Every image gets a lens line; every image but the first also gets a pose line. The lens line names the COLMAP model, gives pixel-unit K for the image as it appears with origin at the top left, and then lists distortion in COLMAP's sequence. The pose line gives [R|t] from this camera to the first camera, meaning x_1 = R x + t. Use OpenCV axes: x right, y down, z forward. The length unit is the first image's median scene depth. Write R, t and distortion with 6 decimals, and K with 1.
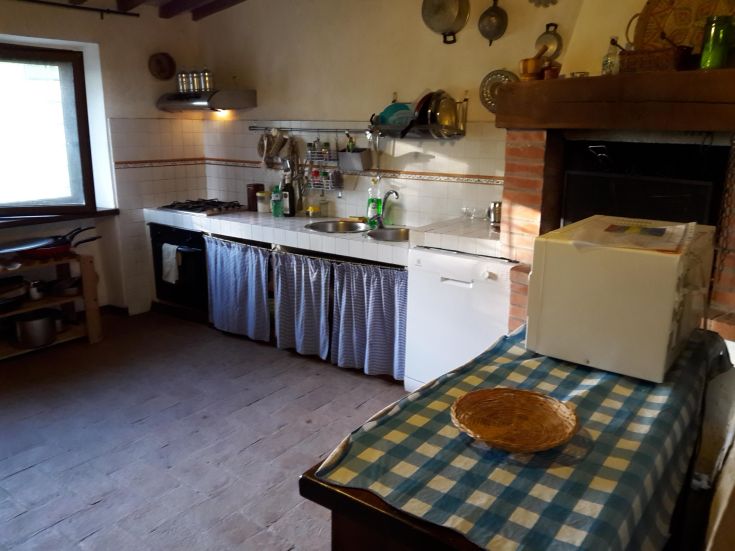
lens RADIAL K [[600.9, 0, 367.5], [0, 600.9, 275.5], [0, 0, 1]] dist [0.173719, -0.339280]
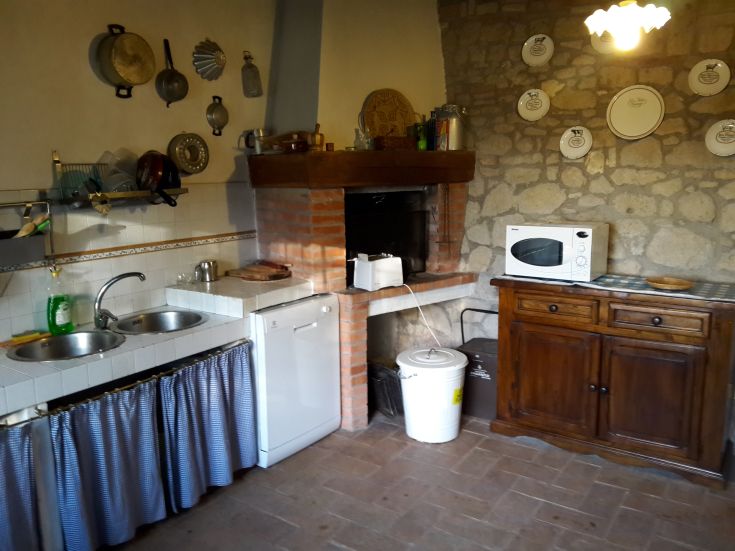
lens RADIAL K [[600.9, 0, 367.5], [0, 600.9, 275.5], [0, 0, 1]] dist [0.173719, -0.339280]
pose [[-0.010246, -0.184046, 0.982864, -0.762918], [0.264602, 0.947380, 0.180160, -0.205415], [-0.964303, 0.261913, 0.038992, 0.696065]]
